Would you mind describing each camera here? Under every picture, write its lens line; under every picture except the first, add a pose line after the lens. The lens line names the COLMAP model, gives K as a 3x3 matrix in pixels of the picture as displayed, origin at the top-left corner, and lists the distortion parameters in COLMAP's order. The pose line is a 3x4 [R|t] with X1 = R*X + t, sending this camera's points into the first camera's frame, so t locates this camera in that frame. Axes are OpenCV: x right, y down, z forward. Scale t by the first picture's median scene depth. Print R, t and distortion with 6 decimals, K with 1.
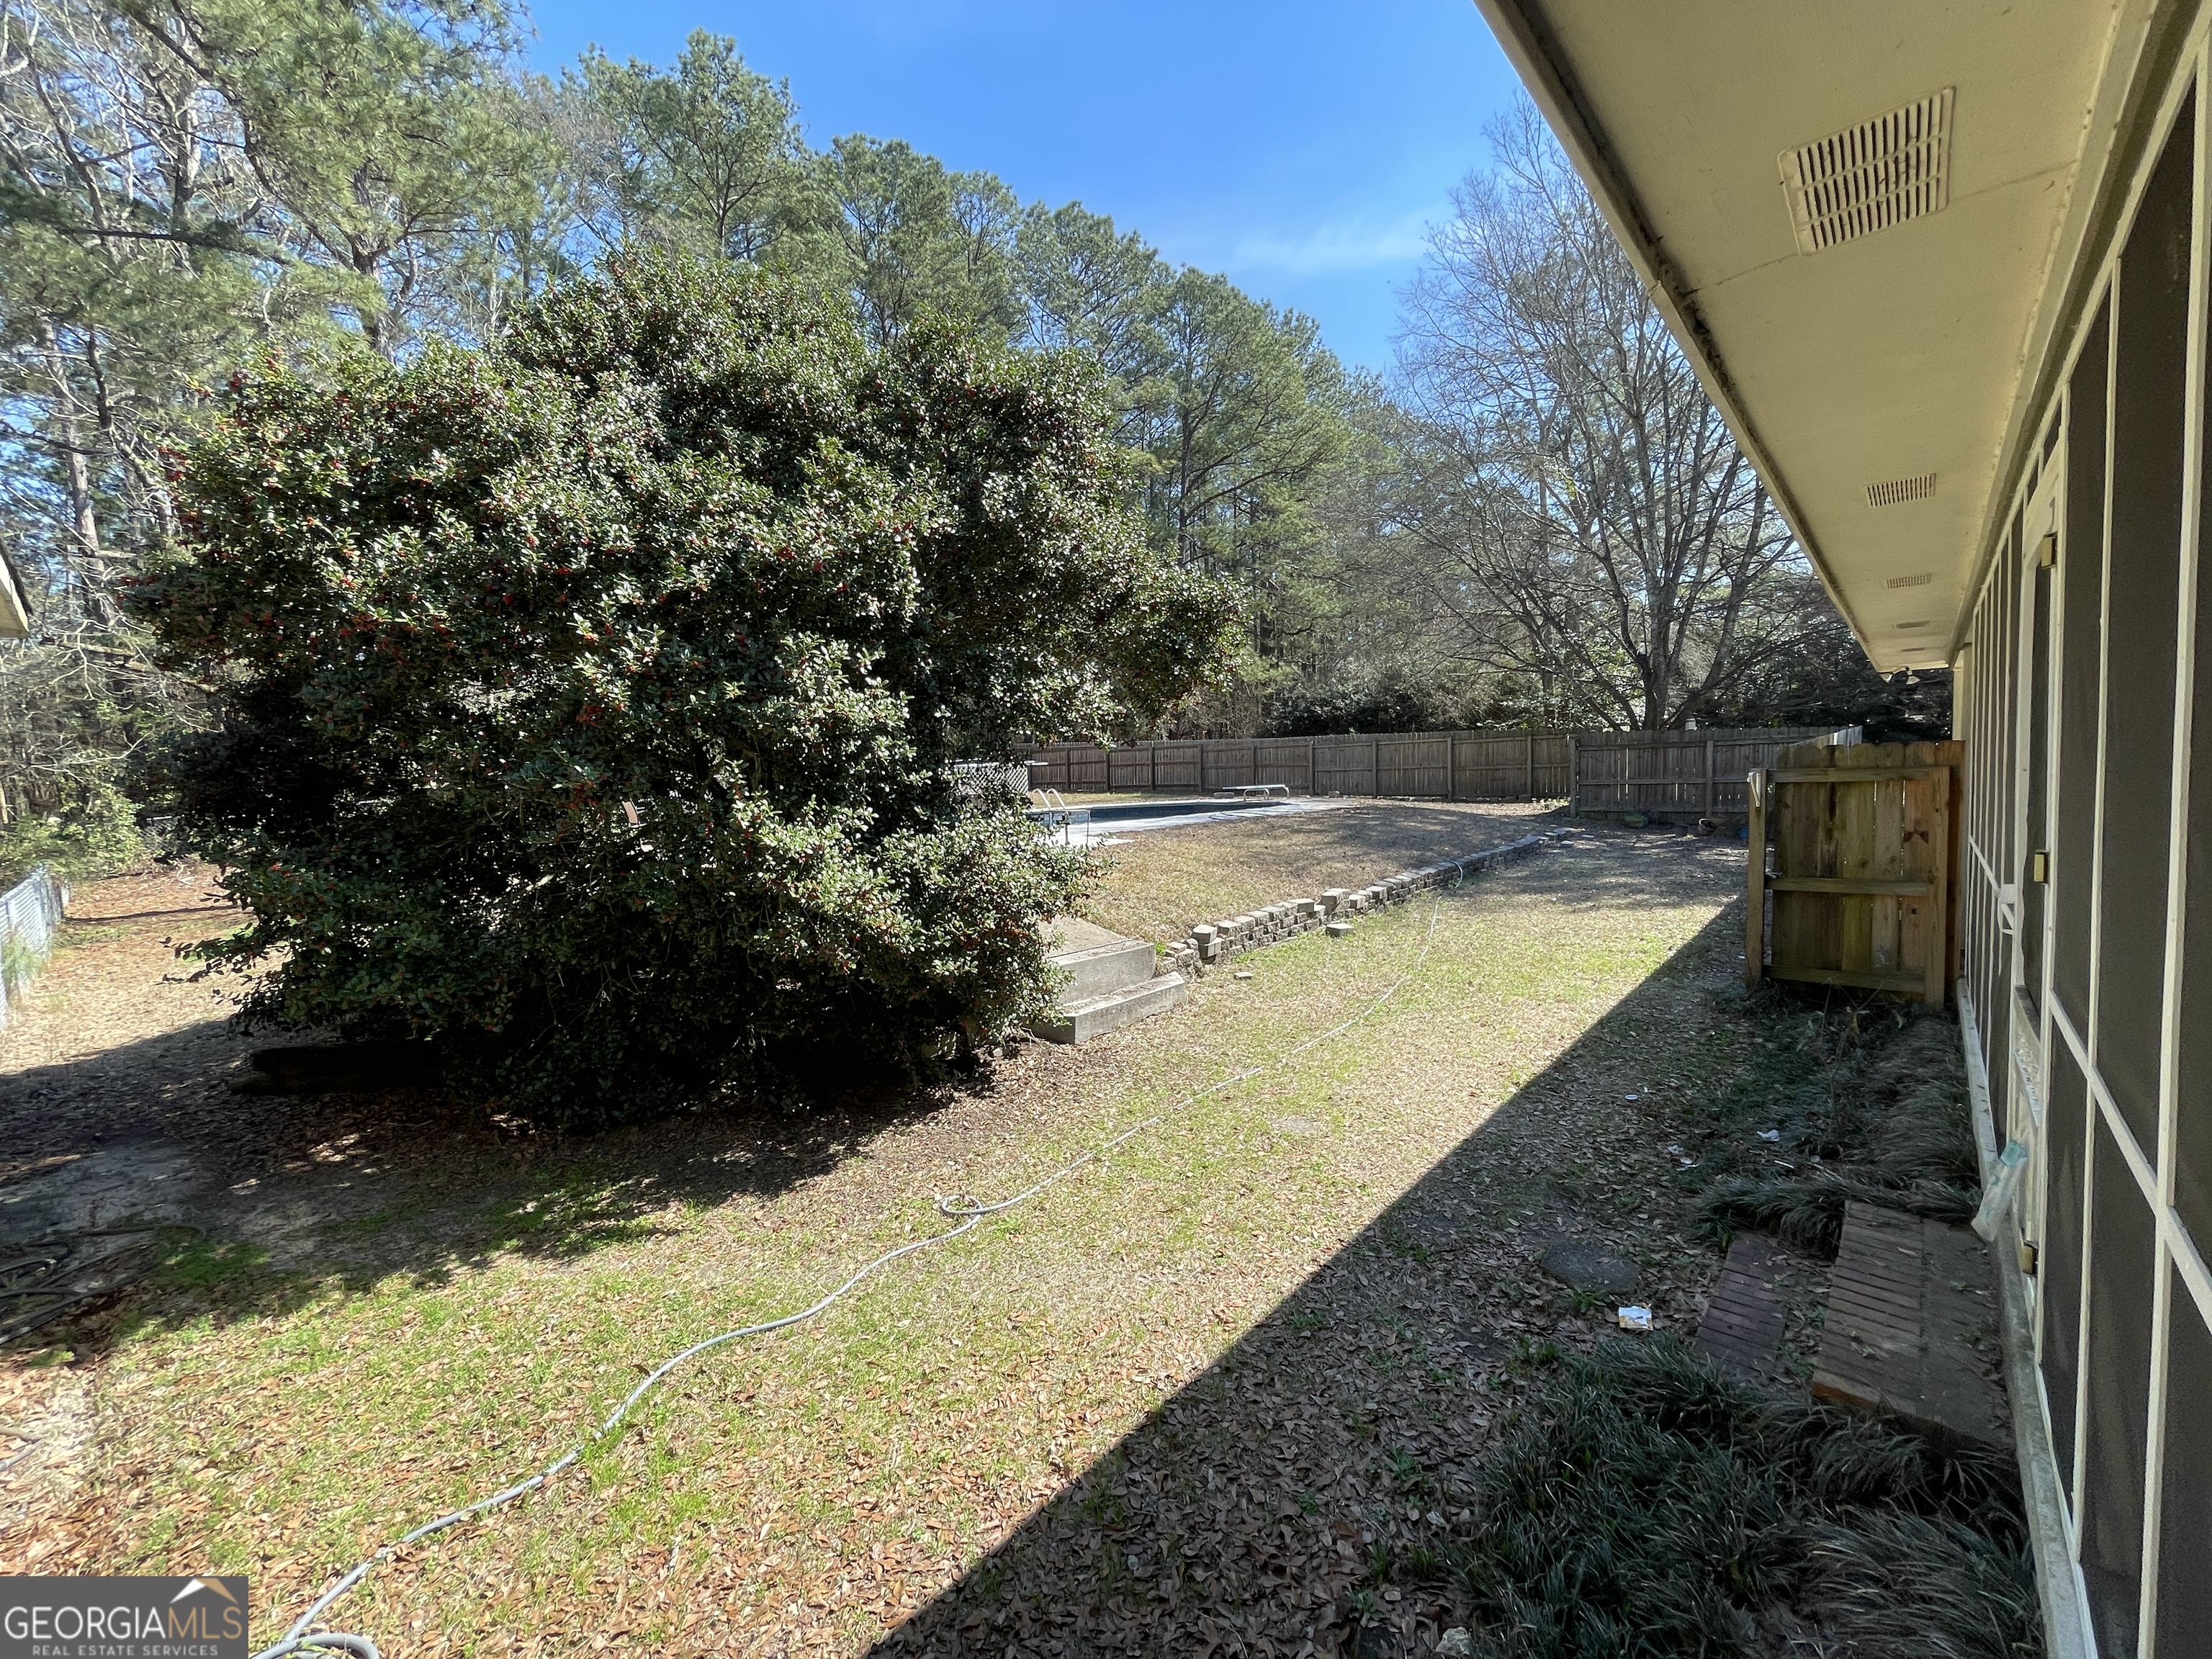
lens RADIAL K [[899.7, 0, 1104.2], [0, 899.7, 828.9], [0, 0, 1]] dist [-0.003255, -0.000617]
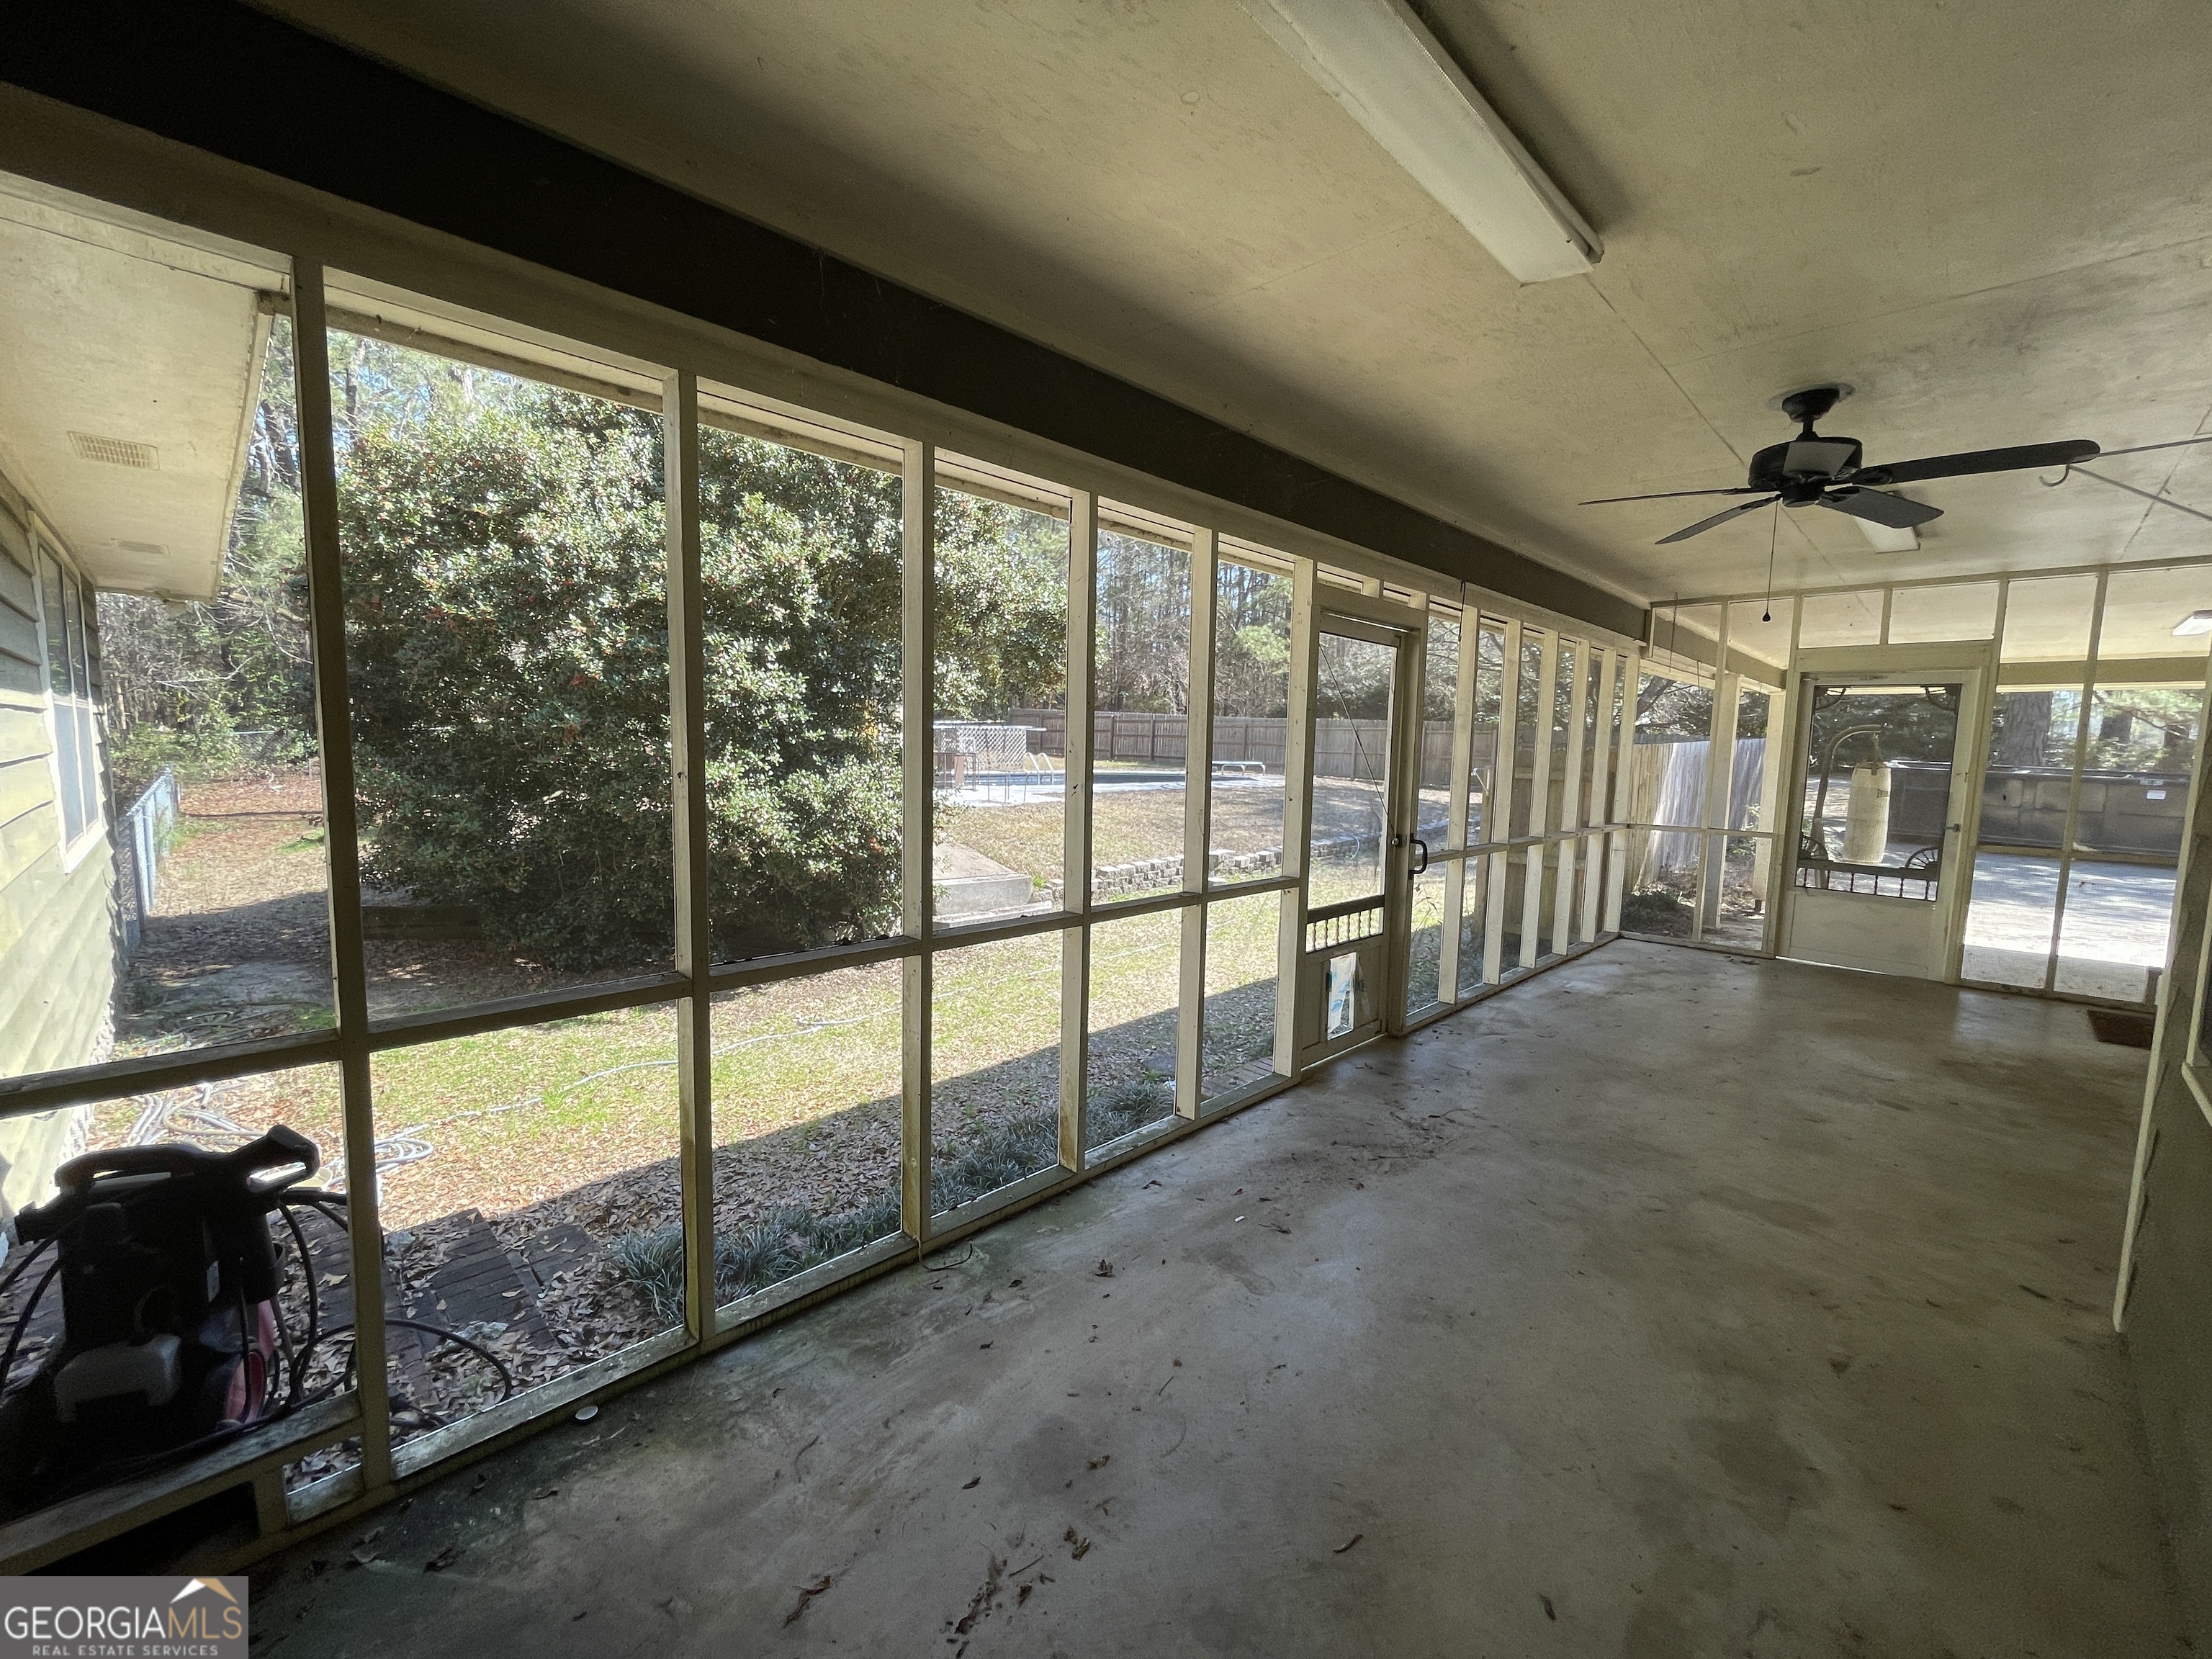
lens RADIAL K [[899.7, 0, 1105.9], [0, 899.7, 830.7], [0, 0, 1]] dist [-0.003255, -0.000617]
pose [[0.997289, 0.062285, -0.039179, 0.339275], [-0.060804, 0.997429, 0.037925, 0.013792], [0.041440, -0.035440, 0.998512, -0.427752]]
